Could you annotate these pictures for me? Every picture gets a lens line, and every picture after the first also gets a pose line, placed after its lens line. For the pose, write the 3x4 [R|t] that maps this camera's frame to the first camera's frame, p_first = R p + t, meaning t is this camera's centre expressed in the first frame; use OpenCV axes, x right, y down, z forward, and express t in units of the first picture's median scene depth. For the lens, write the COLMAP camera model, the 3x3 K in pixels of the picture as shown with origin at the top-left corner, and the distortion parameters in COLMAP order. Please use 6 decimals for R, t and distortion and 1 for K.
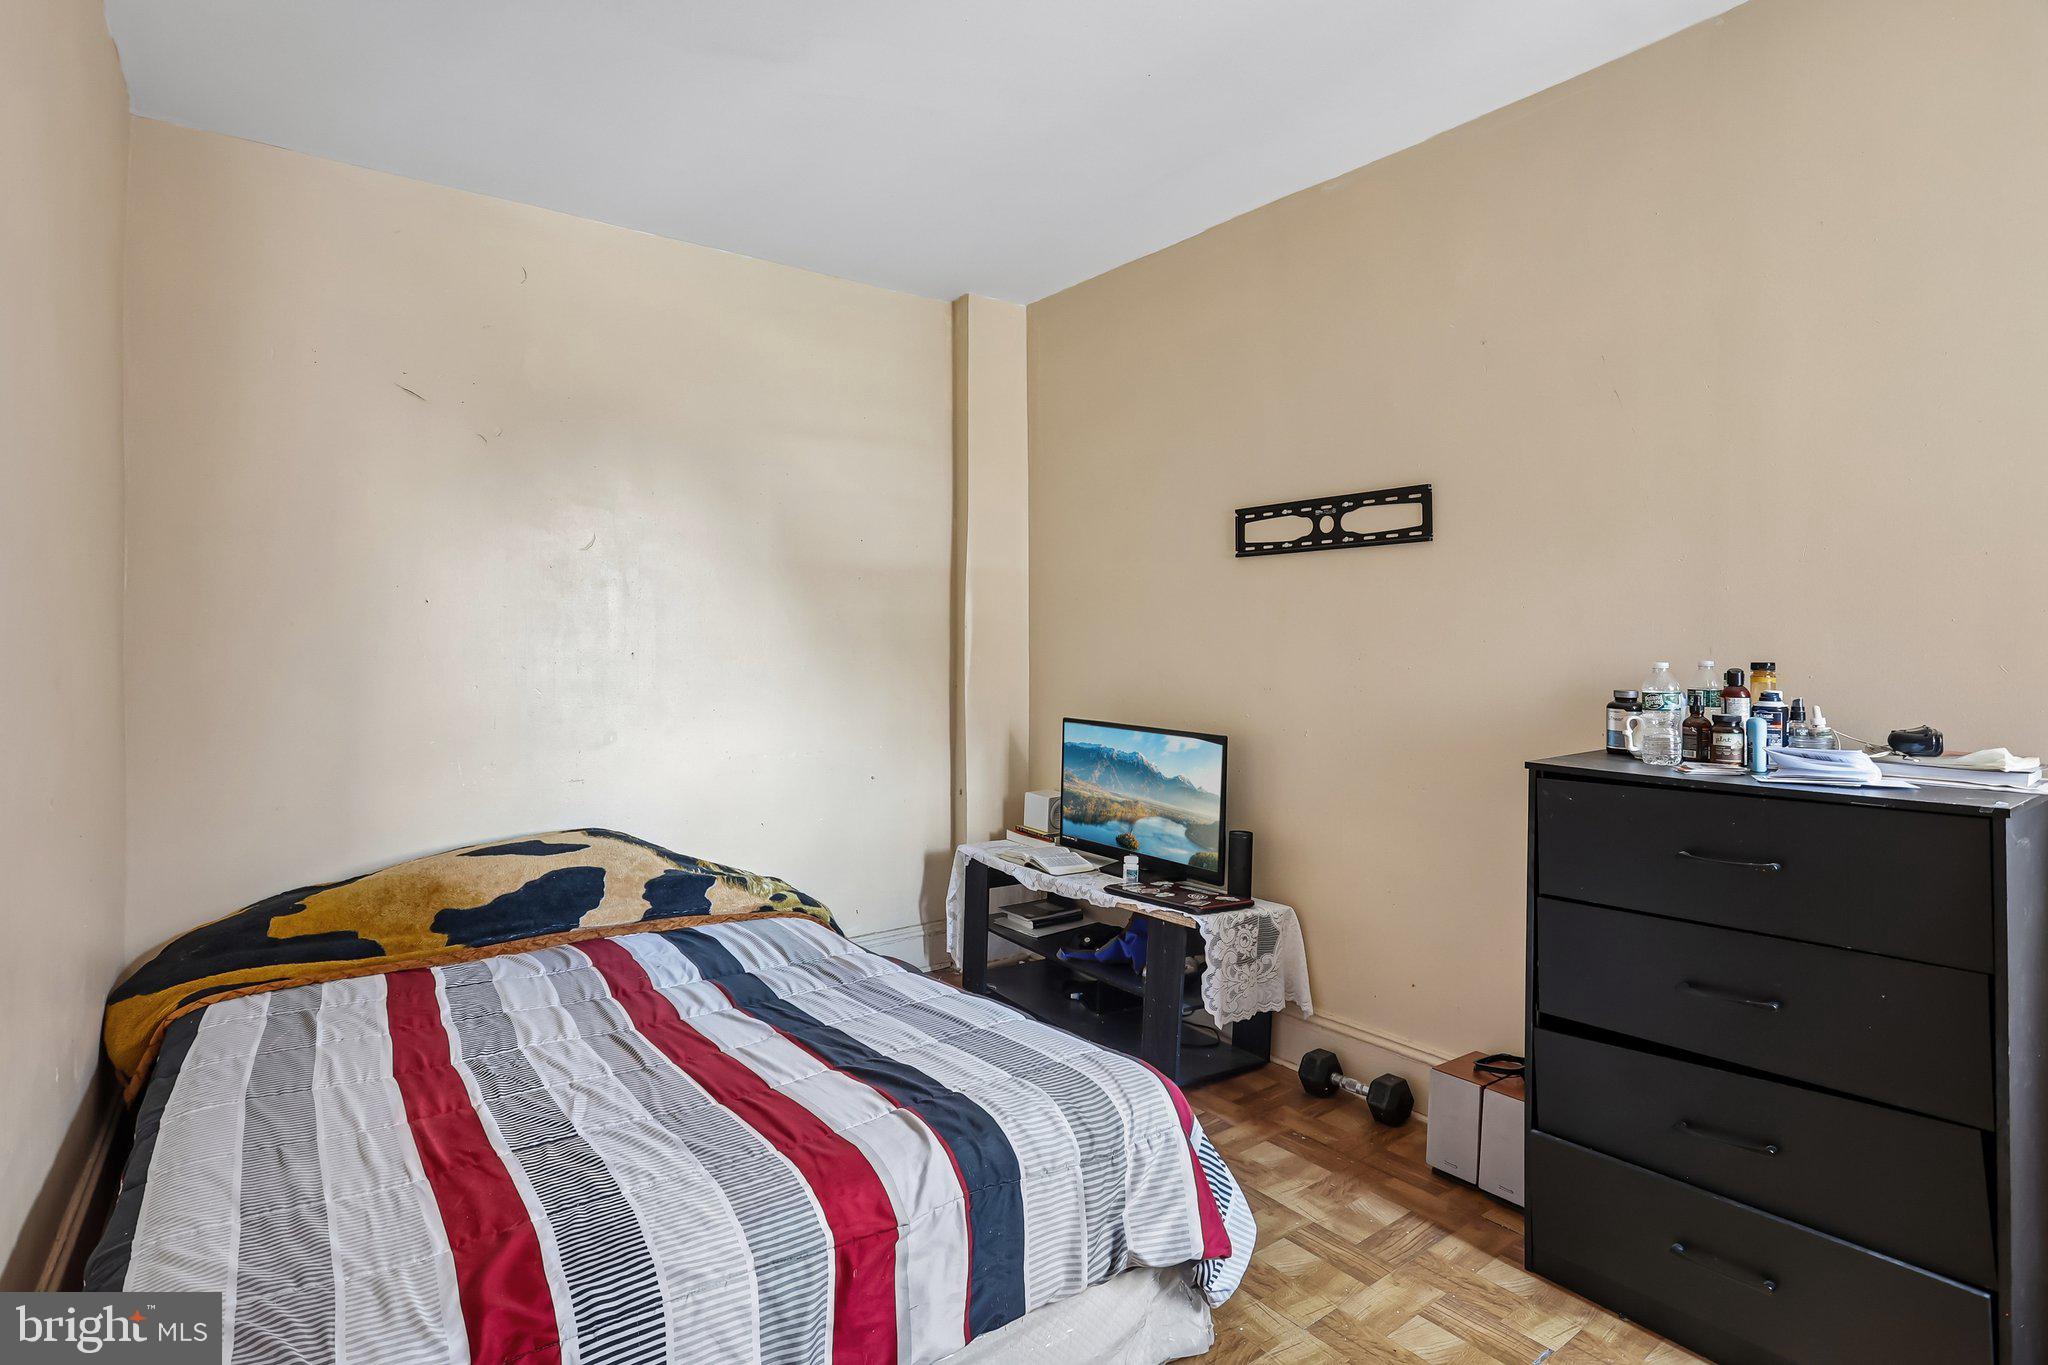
lens RADIAL K [[1016.1, 0, 1024.0], [0, 1016.1, 682.5], [0, 0, 1]] dist [-0.044705, 0.032652]
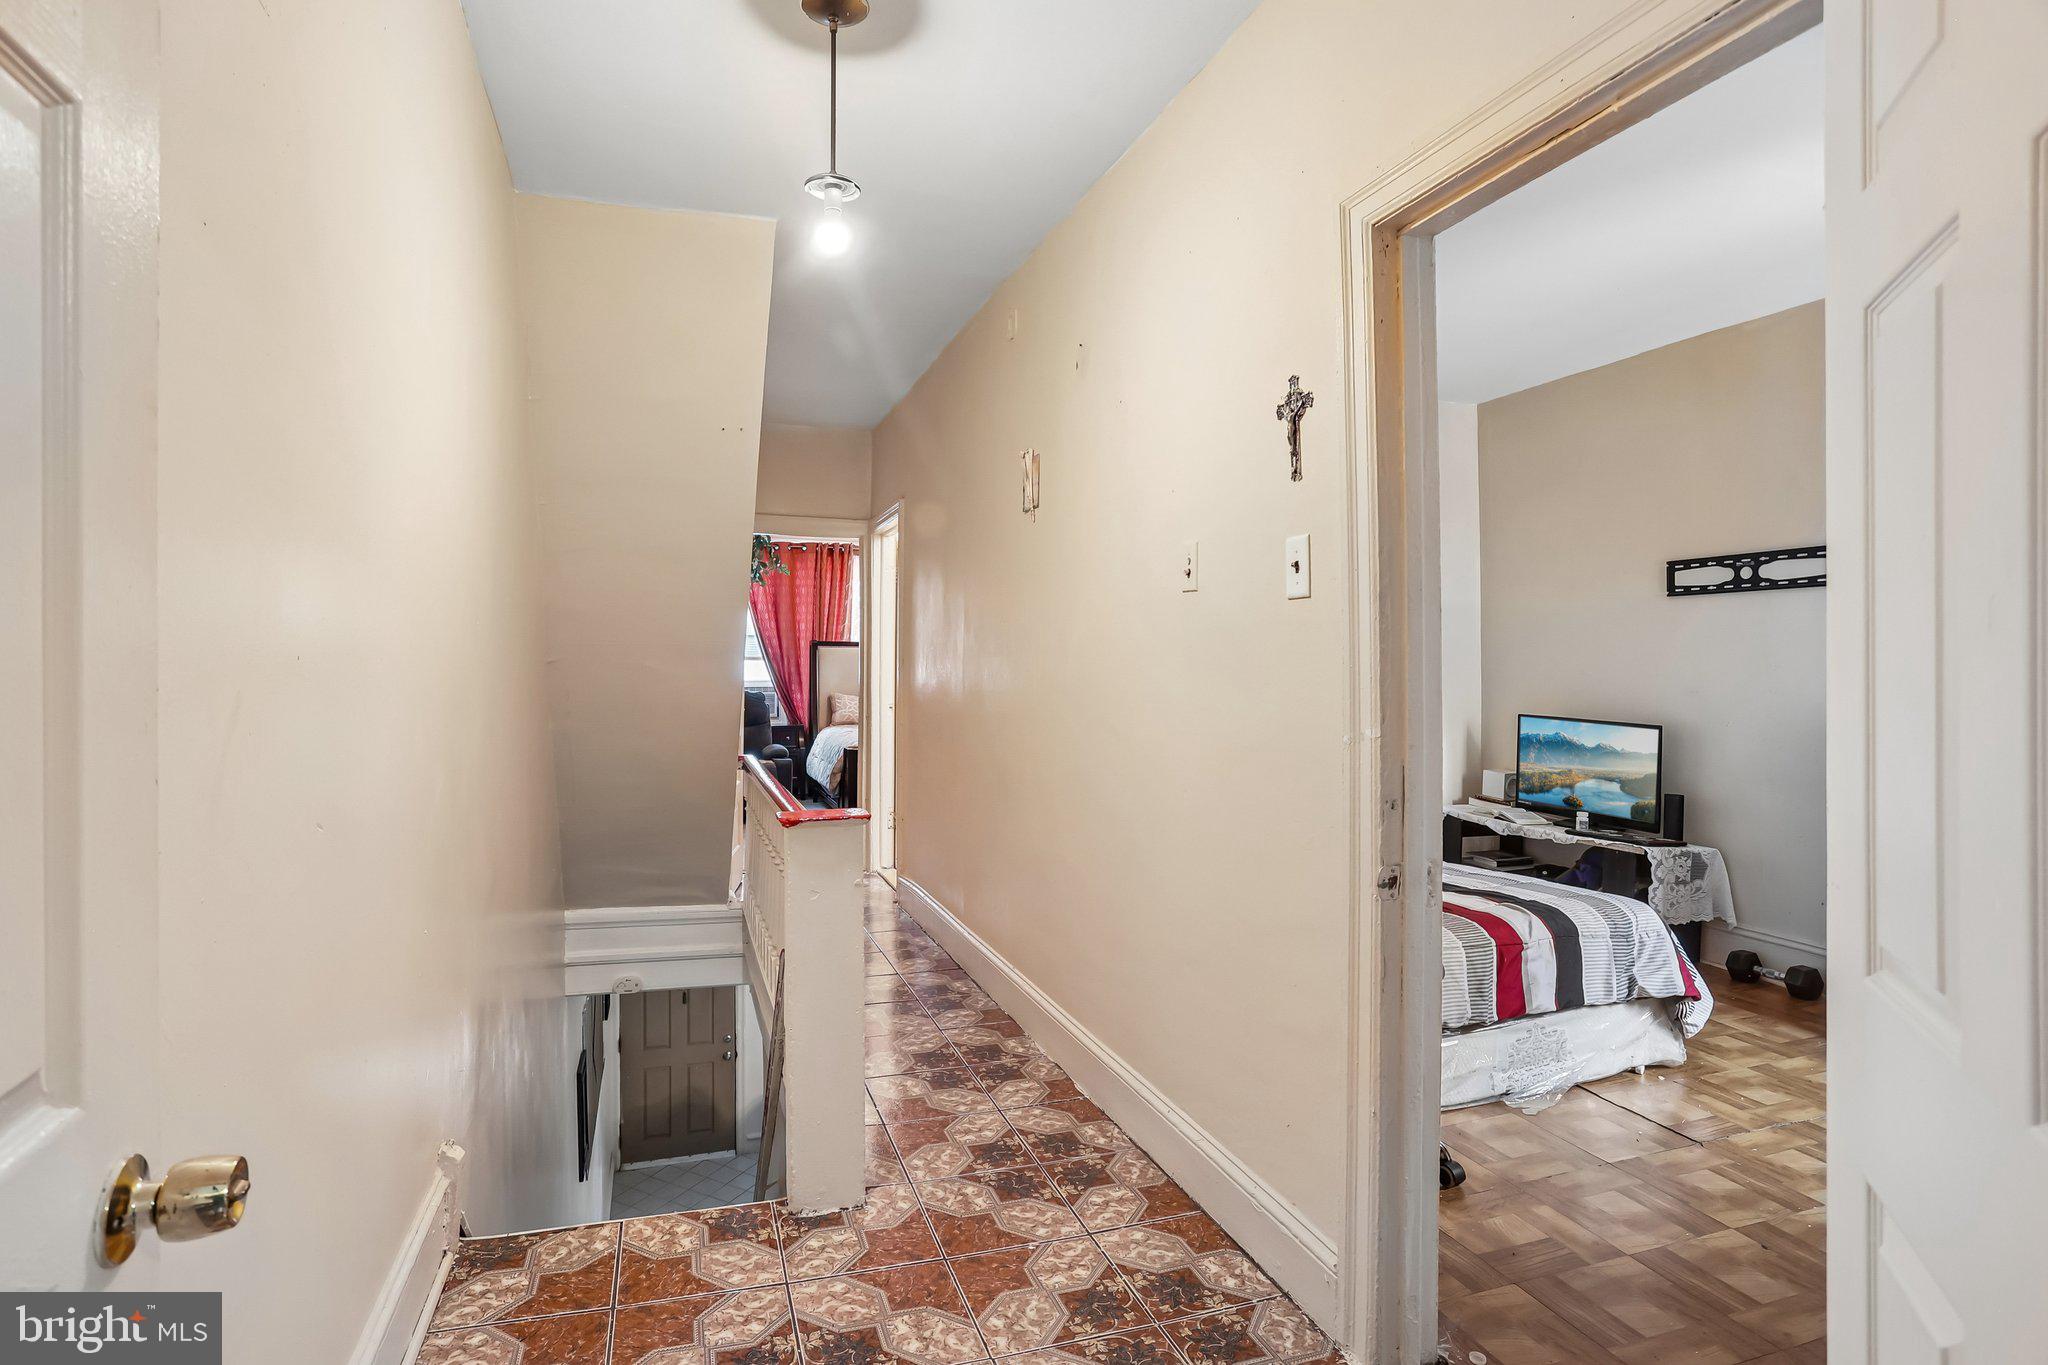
lens RADIAL K [[1016.1, 0, 1024.0], [0, 1016.1, 682.5], [0, 0, 1]] dist [-0.044705, 0.032652]
pose [[0.952843, 0.003831, -0.303439, -0.230258], [-0.009166, 0.999827, -0.016160, 0.025425], [0.303325, 0.018179, 0.952714, -0.613955]]
